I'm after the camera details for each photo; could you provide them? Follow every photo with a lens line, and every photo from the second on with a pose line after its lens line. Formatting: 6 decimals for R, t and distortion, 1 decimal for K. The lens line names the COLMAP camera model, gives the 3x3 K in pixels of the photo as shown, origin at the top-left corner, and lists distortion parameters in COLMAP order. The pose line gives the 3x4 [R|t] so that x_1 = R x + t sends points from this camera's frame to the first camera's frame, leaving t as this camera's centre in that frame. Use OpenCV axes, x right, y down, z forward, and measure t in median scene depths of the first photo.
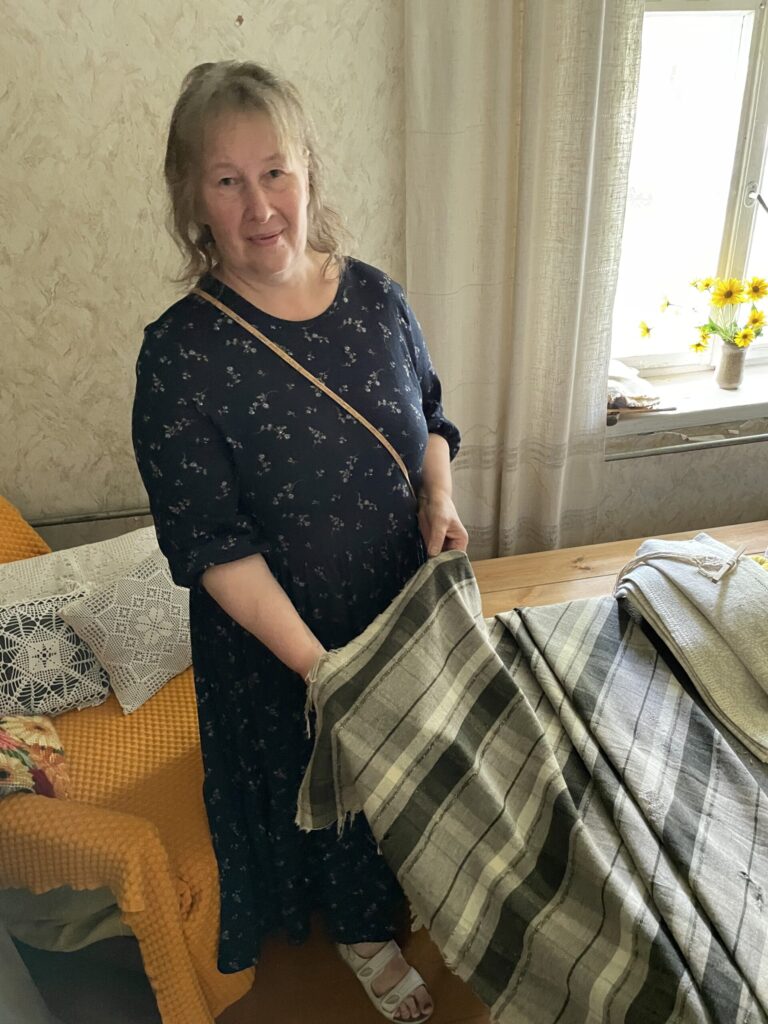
lens RADIAL K [[773.9, 0, 384.0], [0, 773.9, 512.0], [0, 0, 1]] dist [-0.007238, -0.002995]
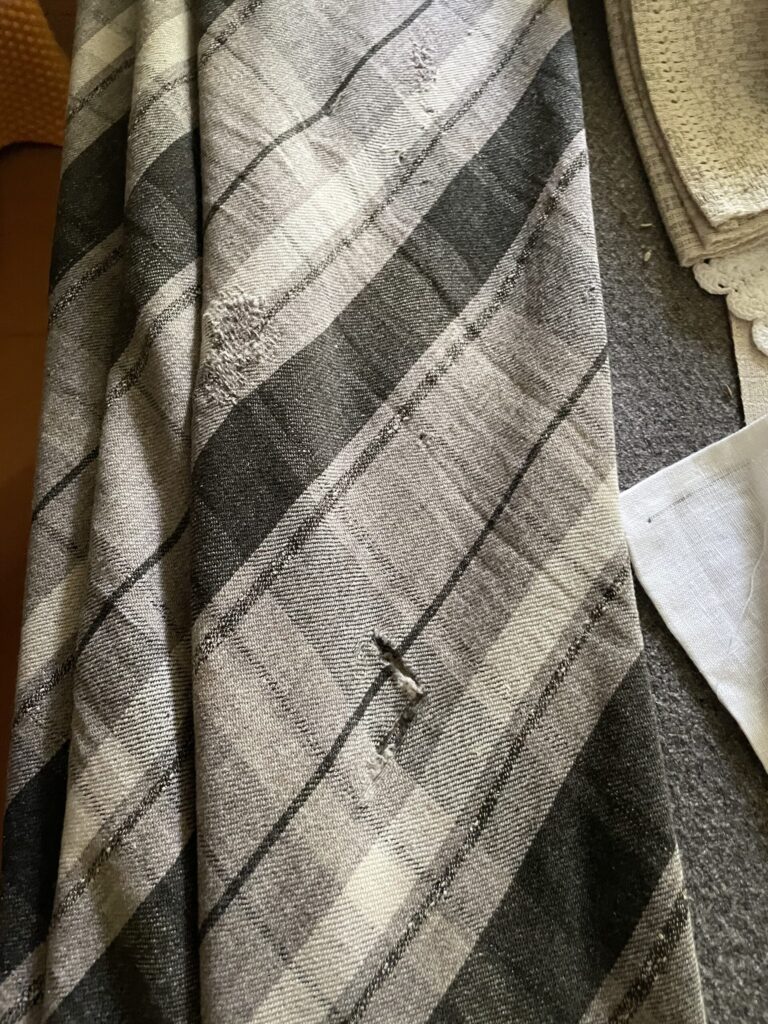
lens RADIAL K [[773.9, 0, 384.0], [0, 773.9, 512.0], [0, 0, 1]] dist [-0.007238, -0.002995]
pose [[0.985973, 0.155461, 0.060740, 0.363931], [-0.153521, 0.701925, 0.695509, 0.190909], [0.065490, -0.695077, 0.715946, 0.687204]]
